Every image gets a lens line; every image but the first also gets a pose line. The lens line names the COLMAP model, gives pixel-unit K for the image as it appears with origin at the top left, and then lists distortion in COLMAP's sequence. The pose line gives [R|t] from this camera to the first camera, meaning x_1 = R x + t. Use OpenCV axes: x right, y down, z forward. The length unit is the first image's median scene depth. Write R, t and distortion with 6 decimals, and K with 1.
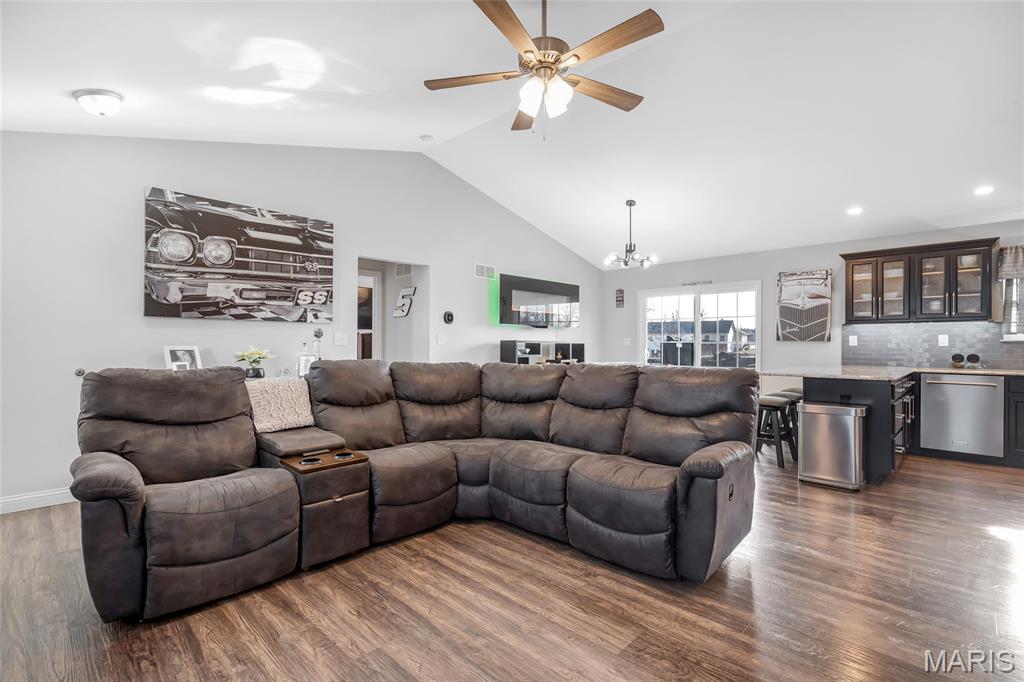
lens RADIAL K [[476.5, 0, 503.9], [0, 476.5, 343.2], [0, 0, 1]] dist [0.001672, 0.000531]
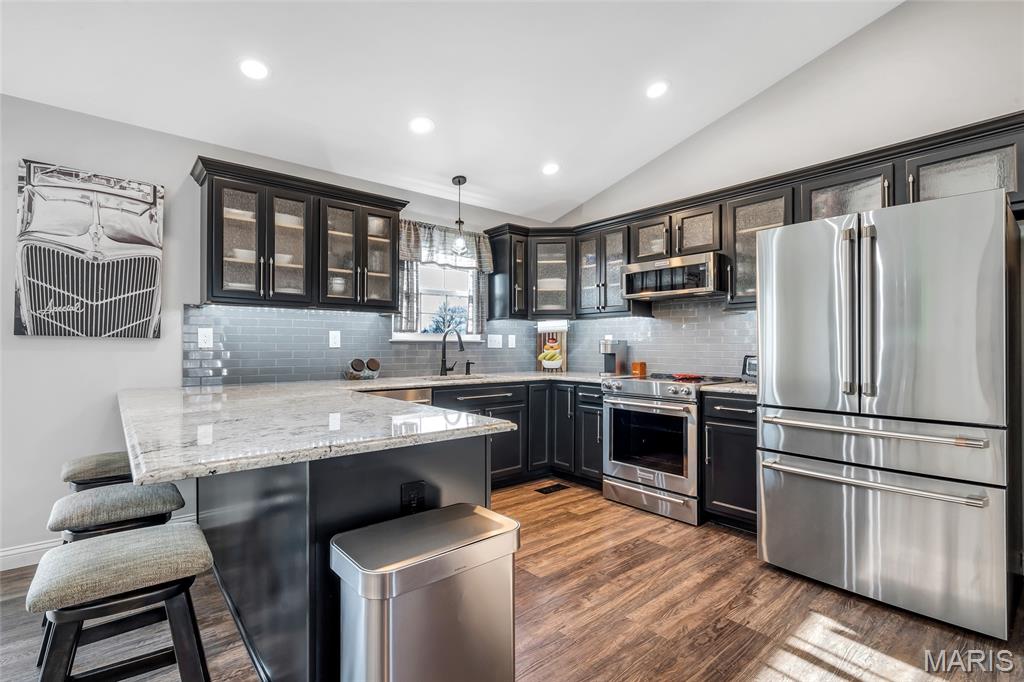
lens RADIAL K [[476.5, 0, 514.3], [0, 476.5, 341.3], [0, 0, 1]] dist [0.001672, 0.000531]
pose [[0.101529, 0.008351, 0.994798, 0.315468], [-0.003971, 0.999960, -0.007989, 0.002033], [-0.994825, -0.003140, 0.101558, 0.764437]]
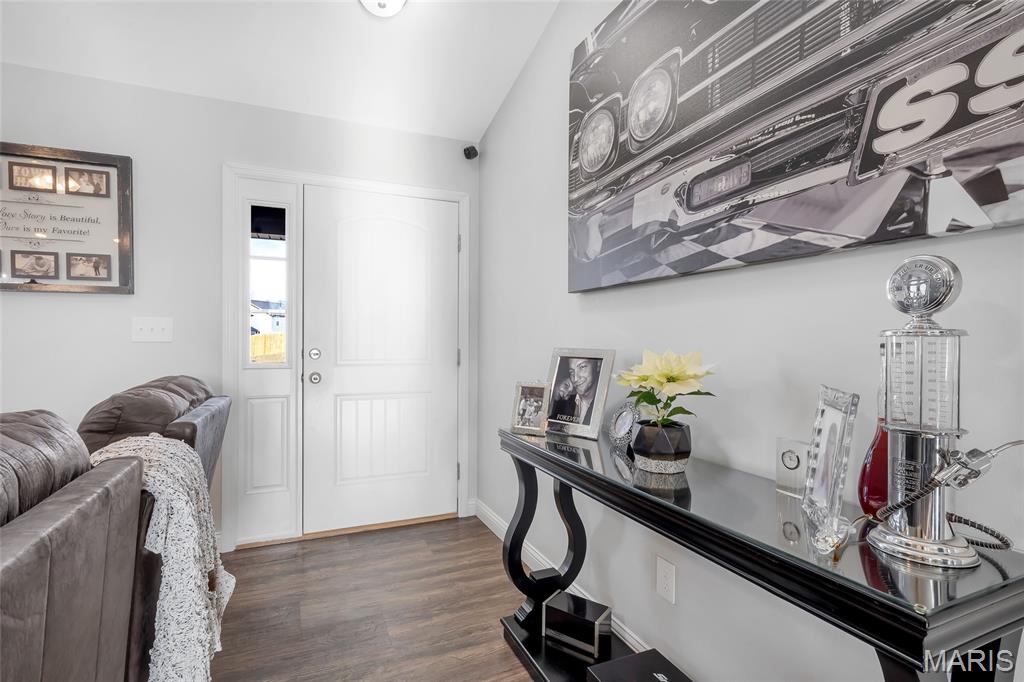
lens RADIAL K [[476.5, 0, 510.0], [0, 476.5, 340.3], [0, 0, 1]] dist [0.001672, 0.000531]
pose [[-0.353719, 0.000212, -0.935352, -0.171866], [0.001399, 0.999999, -0.000302, -0.001813], [0.935351, -0.001416, -0.353719, 0.896439]]
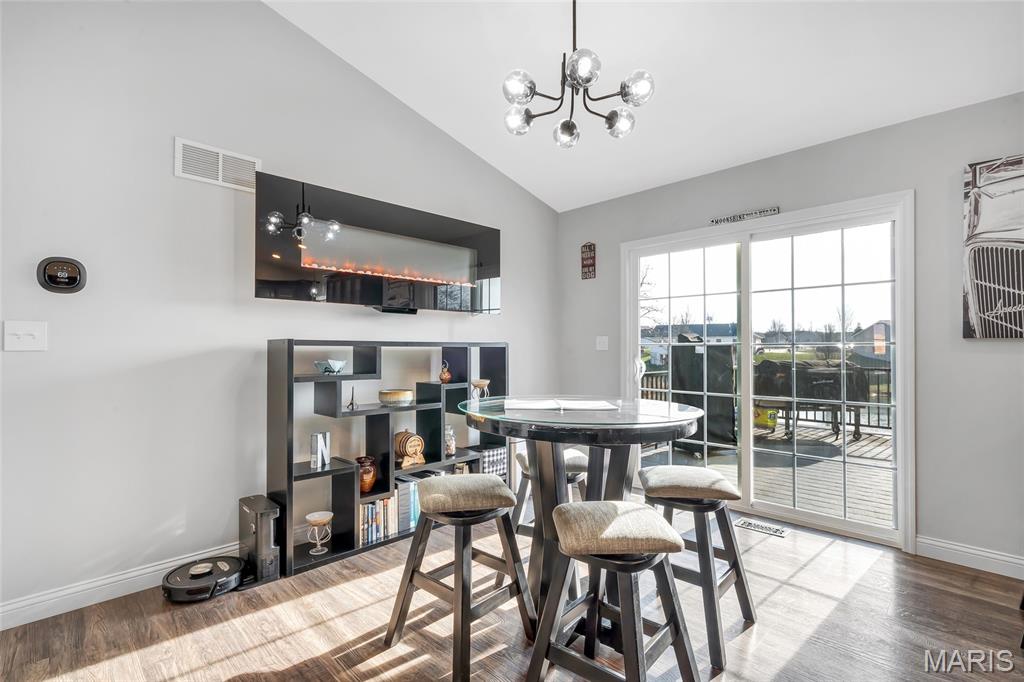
lens RADIAL K [[476.5, 0, 499.5], [0, 476.5, 344.3], [0, 0, 1]] dist [0.001672, 0.000531]
pose [[0.999689, -0.002567, -0.024815, 0.271749], [0.002388, 0.999971, -0.007263, 0.002682], [0.024832, 0.007202, 0.999666, 0.811914]]
